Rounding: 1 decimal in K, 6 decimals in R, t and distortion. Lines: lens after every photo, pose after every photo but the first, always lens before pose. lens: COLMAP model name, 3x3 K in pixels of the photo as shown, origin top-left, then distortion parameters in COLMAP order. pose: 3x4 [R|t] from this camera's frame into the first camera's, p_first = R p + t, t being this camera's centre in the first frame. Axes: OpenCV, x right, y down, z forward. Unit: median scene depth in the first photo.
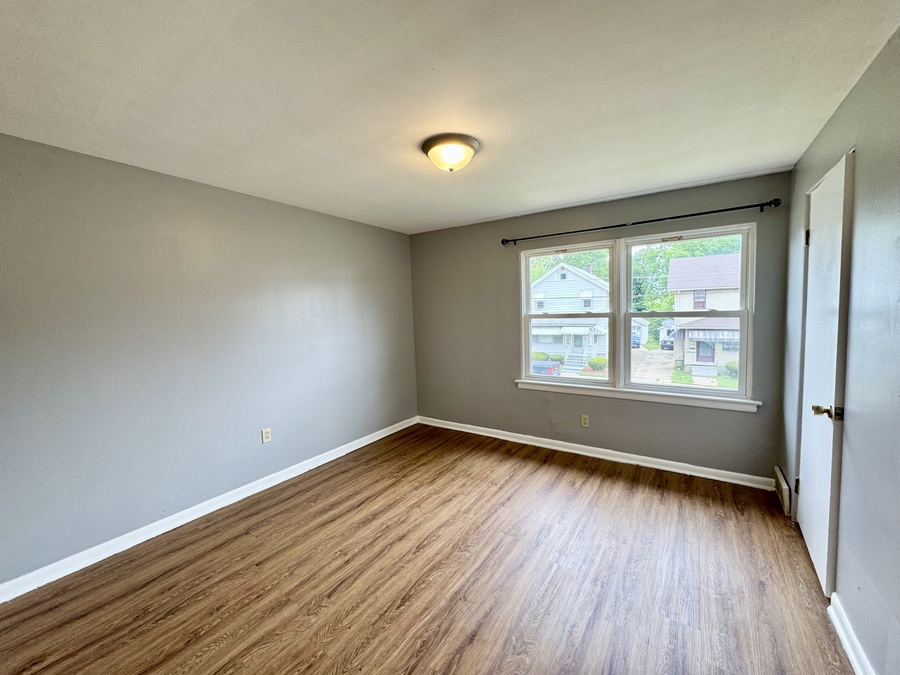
lens RADIAL K [[360.1, 0, 452.4], [0, 360.1, 338.4], [0, 0, 1]] dist [-0.000712, -0.000084]
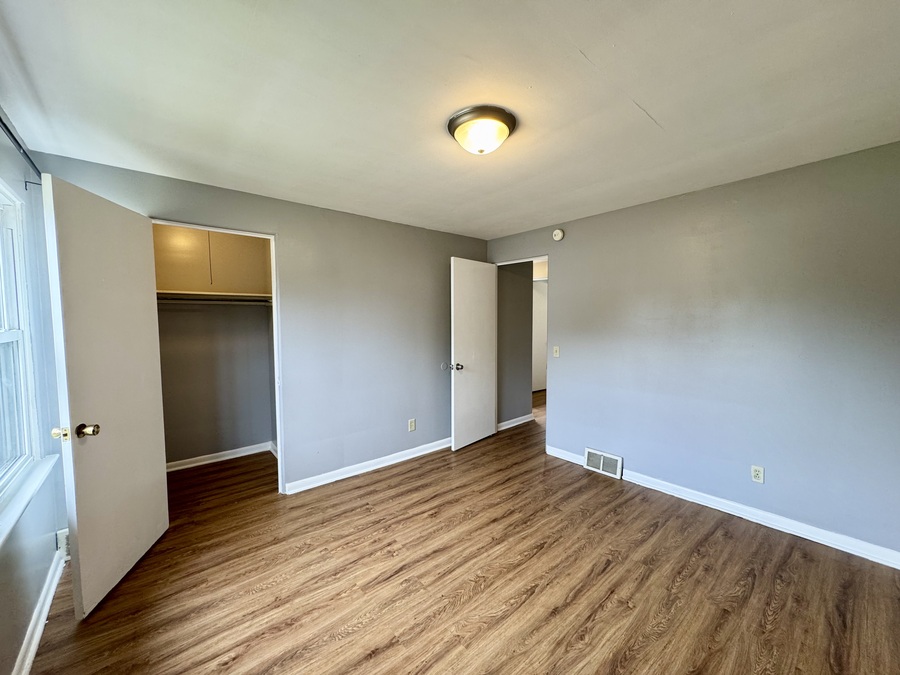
lens RADIAL K [[360.1, 0, 452.4], [0, 360.1, 338.4], [0, 0, 1]] dist [-0.000712, -0.000084]
pose [[-0.962275, 0.015165, 0.271656, -0.163625], [0.050267, 0.991167, 0.122725, -0.139301], [-0.267396, 0.131751, -0.954537, 1.903242]]
